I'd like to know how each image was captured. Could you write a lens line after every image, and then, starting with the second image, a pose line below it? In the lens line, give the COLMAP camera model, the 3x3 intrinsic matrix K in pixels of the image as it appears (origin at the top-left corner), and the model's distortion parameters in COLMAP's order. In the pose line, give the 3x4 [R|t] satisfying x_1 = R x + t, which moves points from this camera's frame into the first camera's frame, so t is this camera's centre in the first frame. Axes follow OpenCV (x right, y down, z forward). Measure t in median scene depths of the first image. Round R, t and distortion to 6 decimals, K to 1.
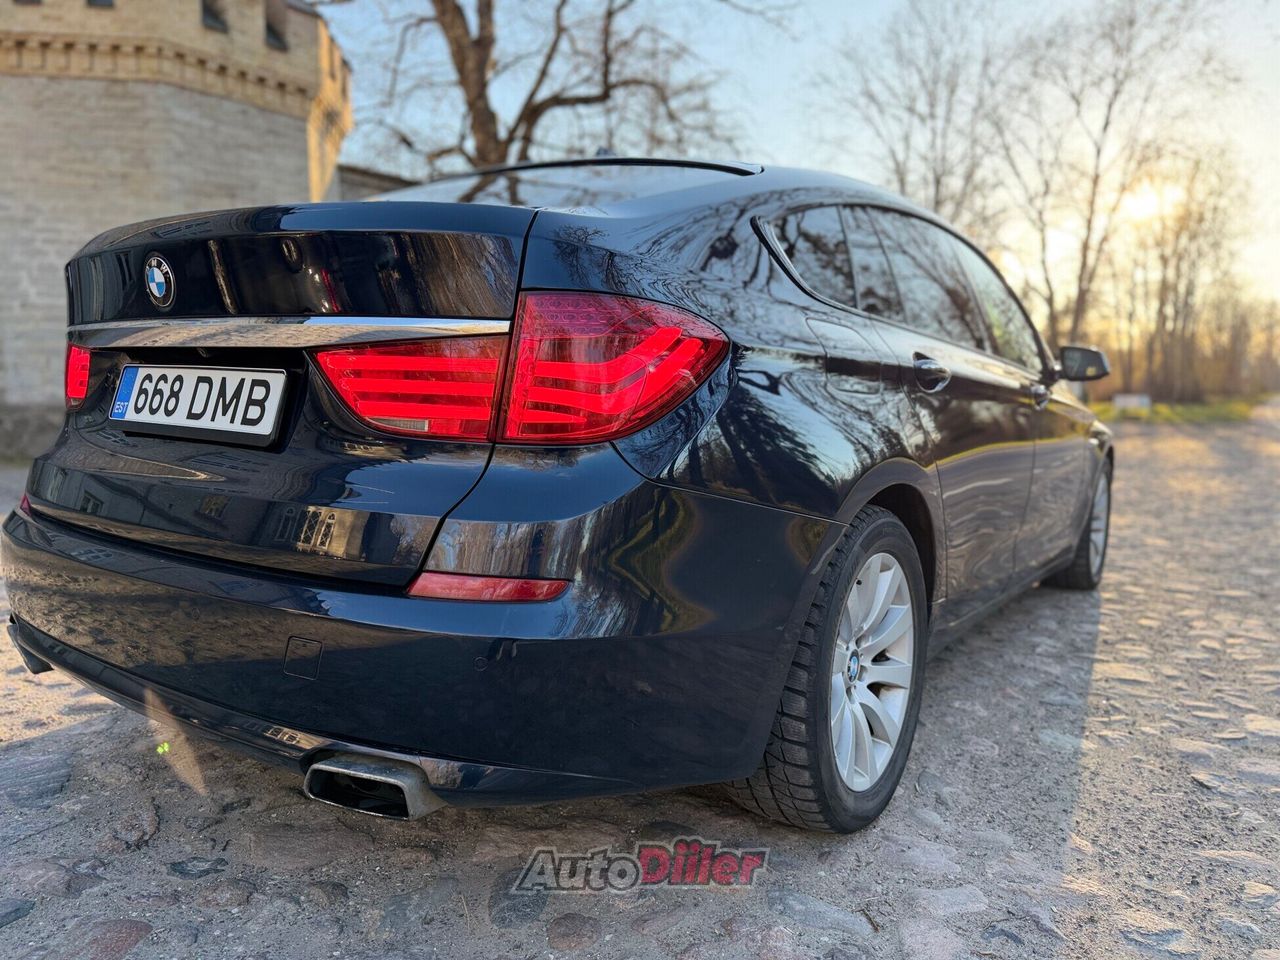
lens RADIAL K [[897.2, 0, 638.7], [0, 897.2, 478.8], [0, 0, 1]] dist [-0.000978, -0.004898]
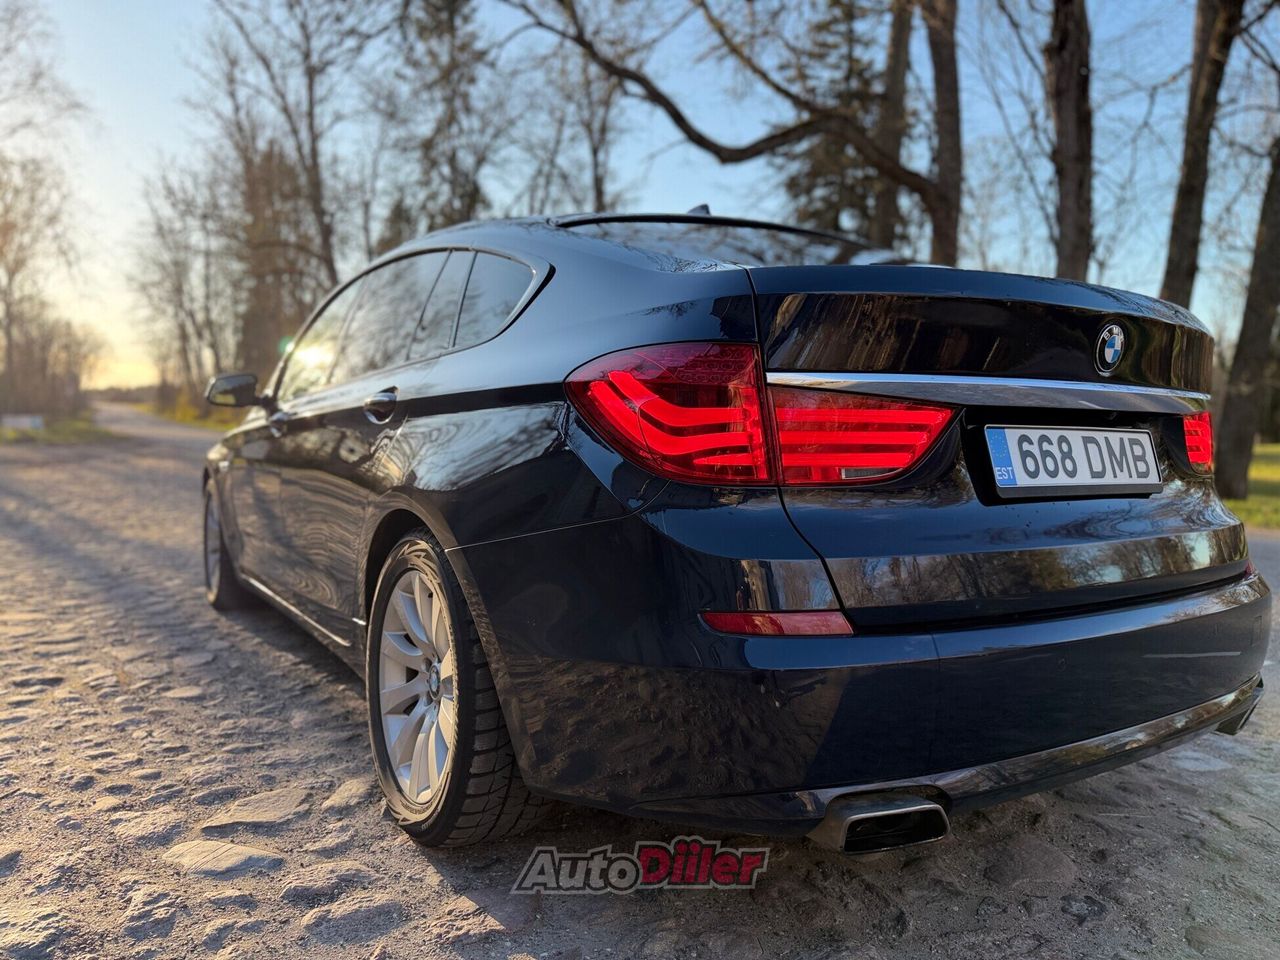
lens RADIAL K [[897.2, 0, 640.5], [0, 897.2, 483.7], [0, 0, 1]] dist [-0.000978, -0.004898]
pose [[0.389189, -0.076741, 0.917956, -1.685945], [0.089129, 0.994985, 0.045393, -0.155621], [-0.916836, 0.064150, 0.394078, 1.075674]]
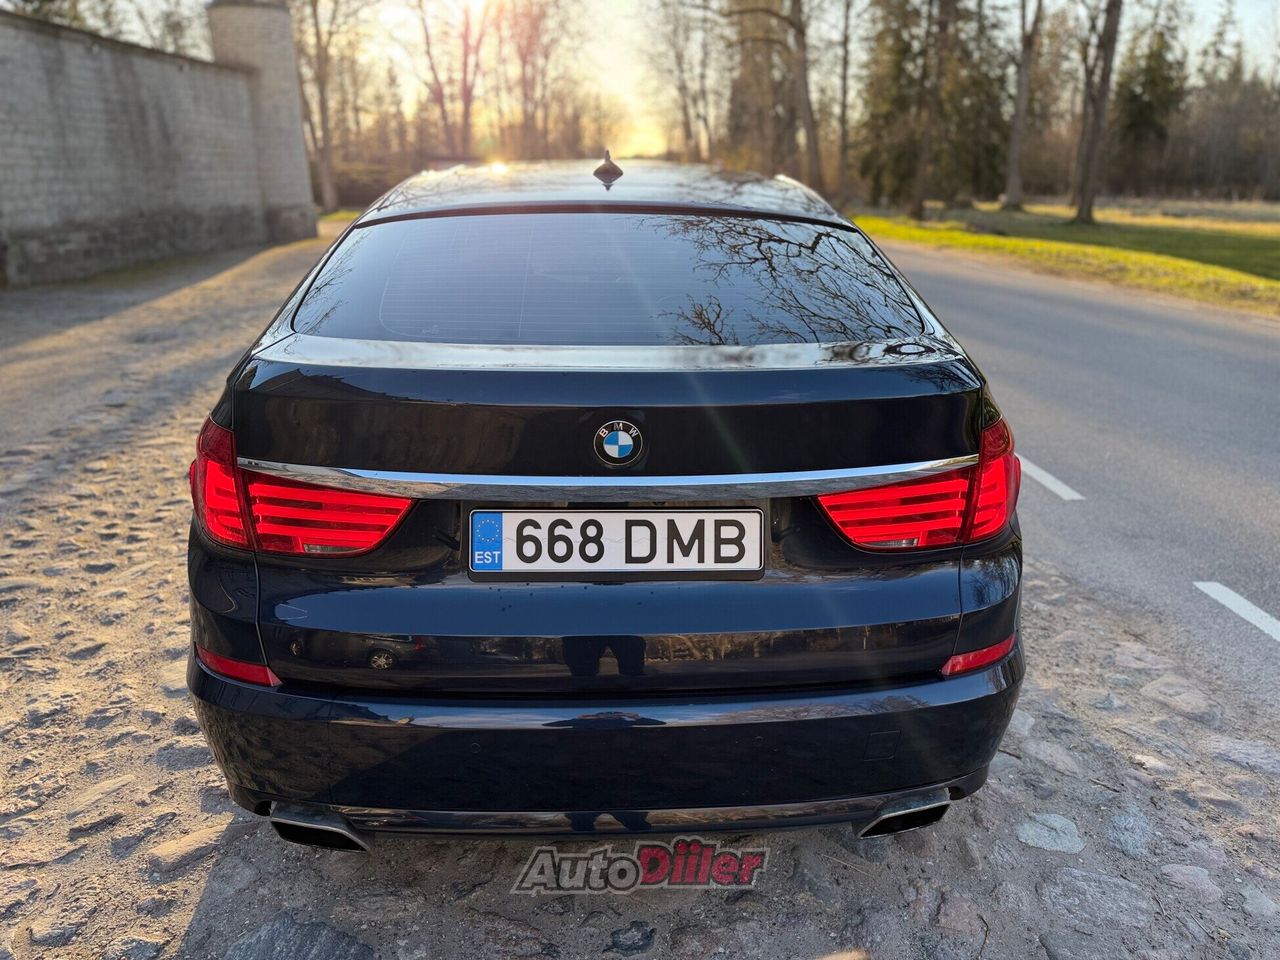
lens RADIAL K [[897.2, 0, 643.8], [0, 897.2, 474.0], [0, 0, 1]] dist [-0.000978, -0.004898]
pose [[0.793078, -0.202505, 0.574473, -1.060327], [0.073806, 0.968118, 0.239375, -0.411128], [-0.604632, -0.147444, 0.782739, 0.201560]]
